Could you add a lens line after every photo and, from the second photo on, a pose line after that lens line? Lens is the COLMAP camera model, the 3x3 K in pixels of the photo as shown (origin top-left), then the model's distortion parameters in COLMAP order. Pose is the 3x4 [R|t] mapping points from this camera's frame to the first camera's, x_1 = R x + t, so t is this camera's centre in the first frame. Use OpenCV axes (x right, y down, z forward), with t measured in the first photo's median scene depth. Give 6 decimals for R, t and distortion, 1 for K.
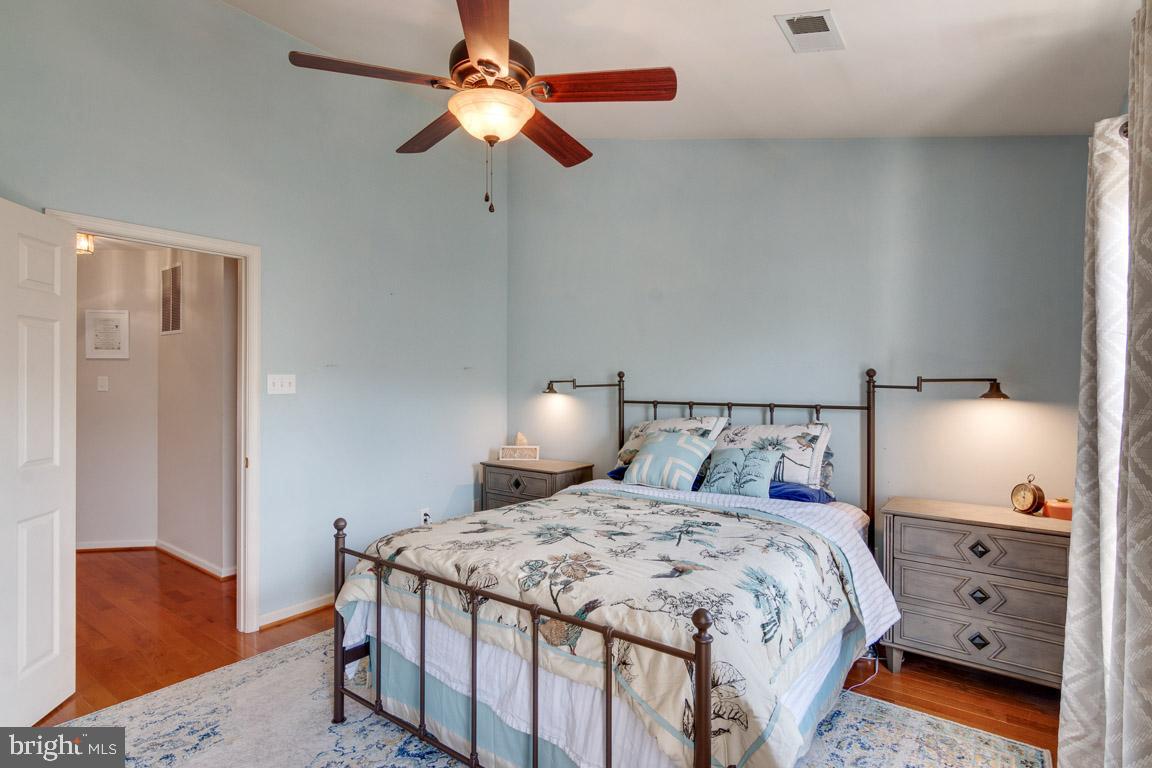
lens RADIAL K [[580.7, 0, 576.8], [0, 580.7, 384.7], [0, 0, 1]] dist [-0.008213, 0.004297]
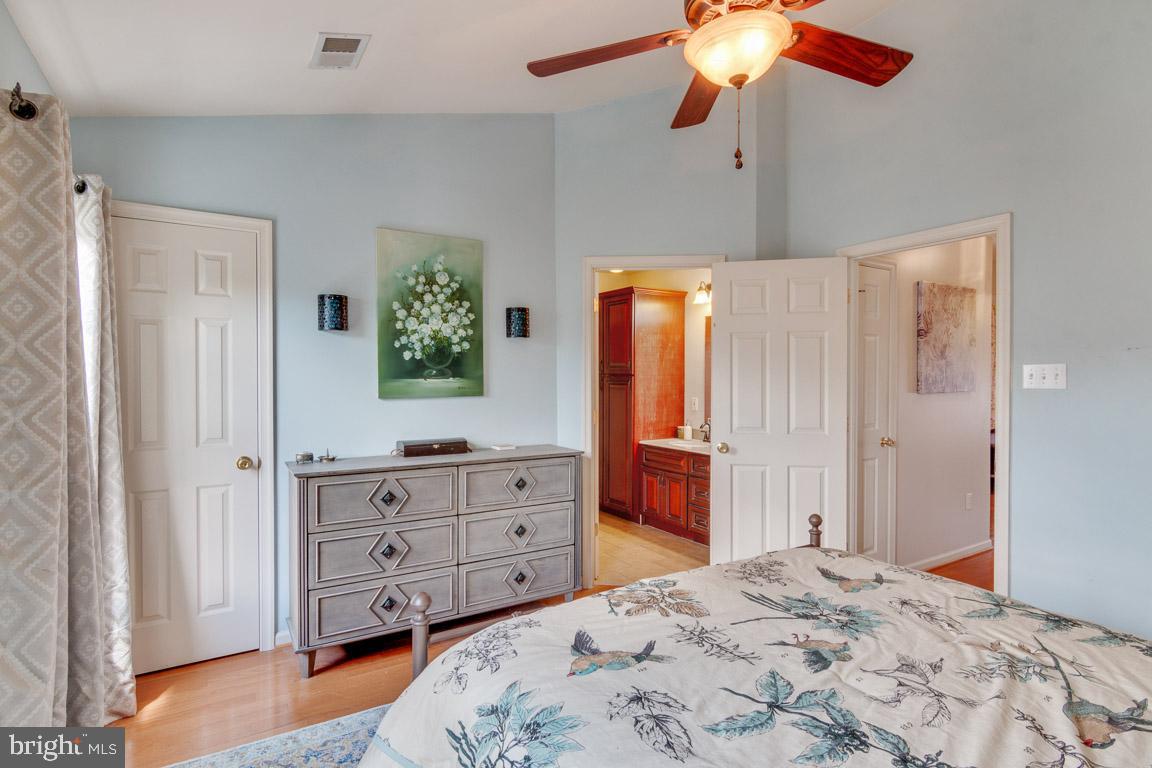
lens RADIAL K [[580.7, 0, 571.1], [0, 580.7, 379.6], [0, 0, 1]] dist [-0.008213, 0.004297]
pose [[-0.374151, 0.007765, -0.927335, 0.650445], [0.000184, 0.999966, 0.008299, -0.004313], [0.927368, 0.002935, -0.374140, 0.984688]]
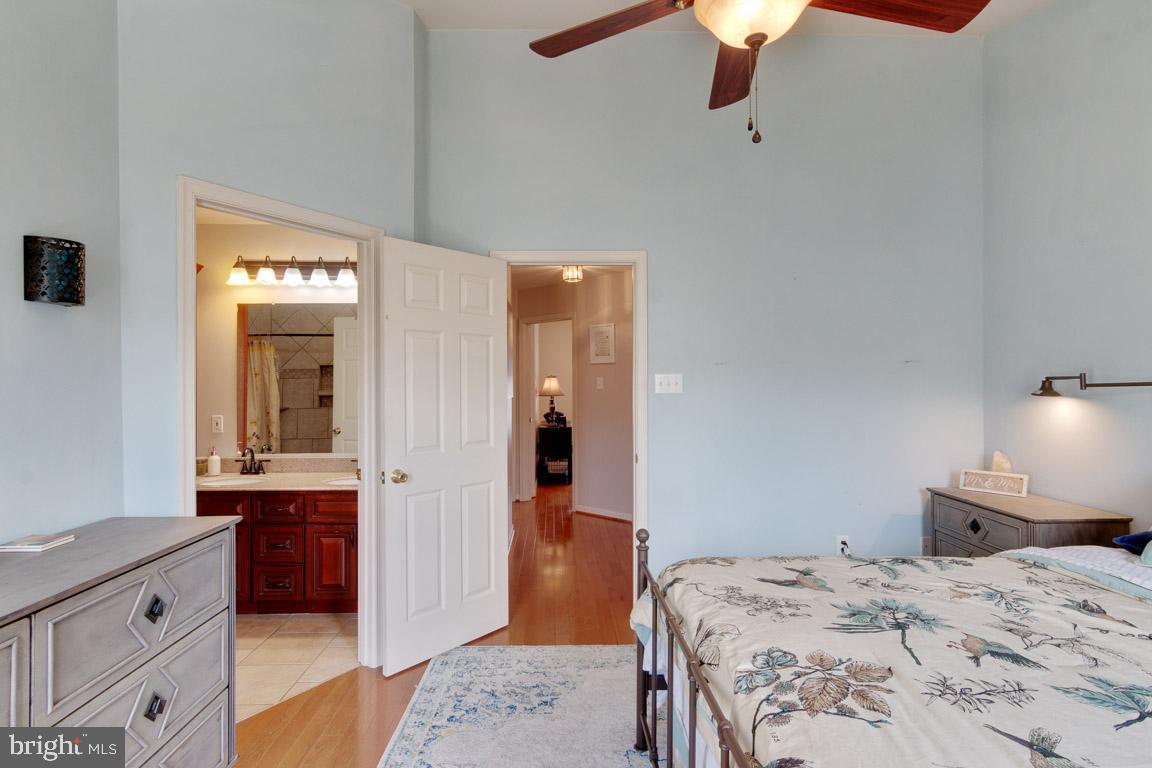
lens RADIAL K [[580.7, 0, 571.3], [0, 580.7, 385.7], [0, 0, 1]] dist [-0.008213, 0.004297]
pose [[0.623750, 0.000829, -0.781624, 0.242420], [0.001690, 0.999996, 0.002410, 0.000092], [0.781622, -0.002824, 0.623746, 0.337799]]
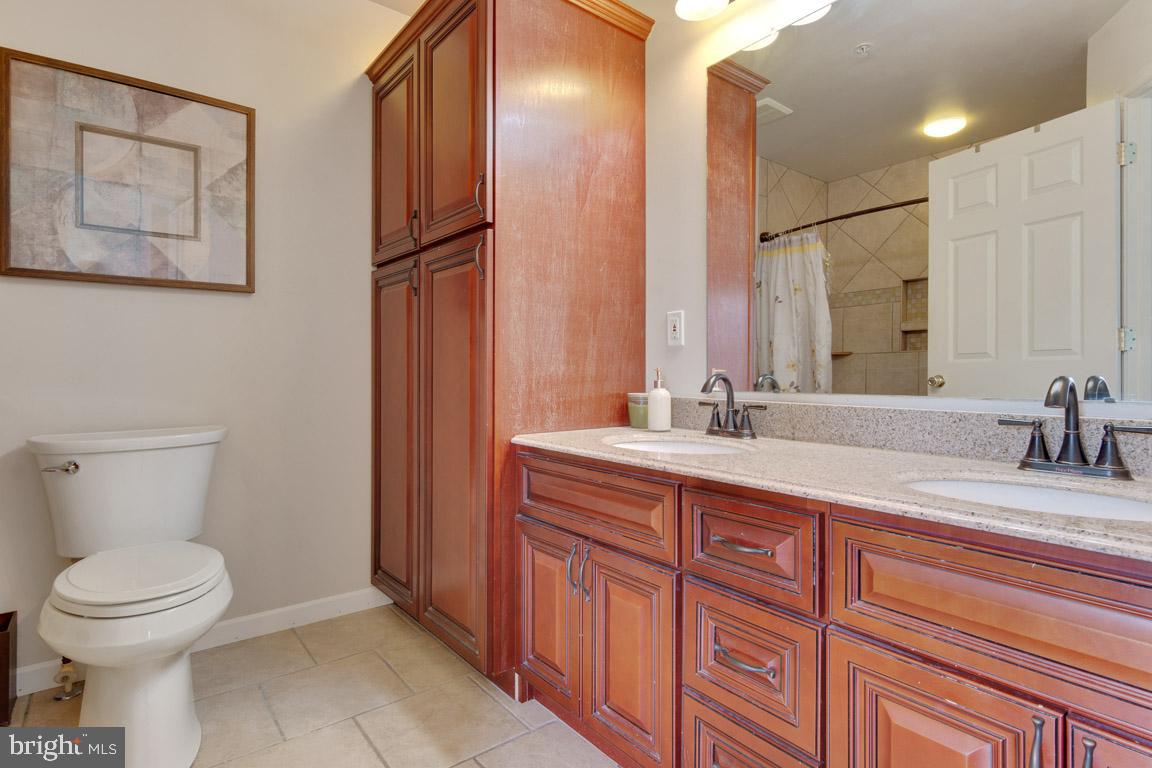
lens RADIAL K [[580.7, 0, 575.4], [0, 580.7, 365.5], [0, 0, 1]] dist [-0.008213, 0.004297]
pose [[-0.256254, -0.008148, -0.966575, -0.850150], [-0.000263, 0.999965, -0.008360, 0.169920], [0.966609, -0.001888, -0.256248, 0.650222]]
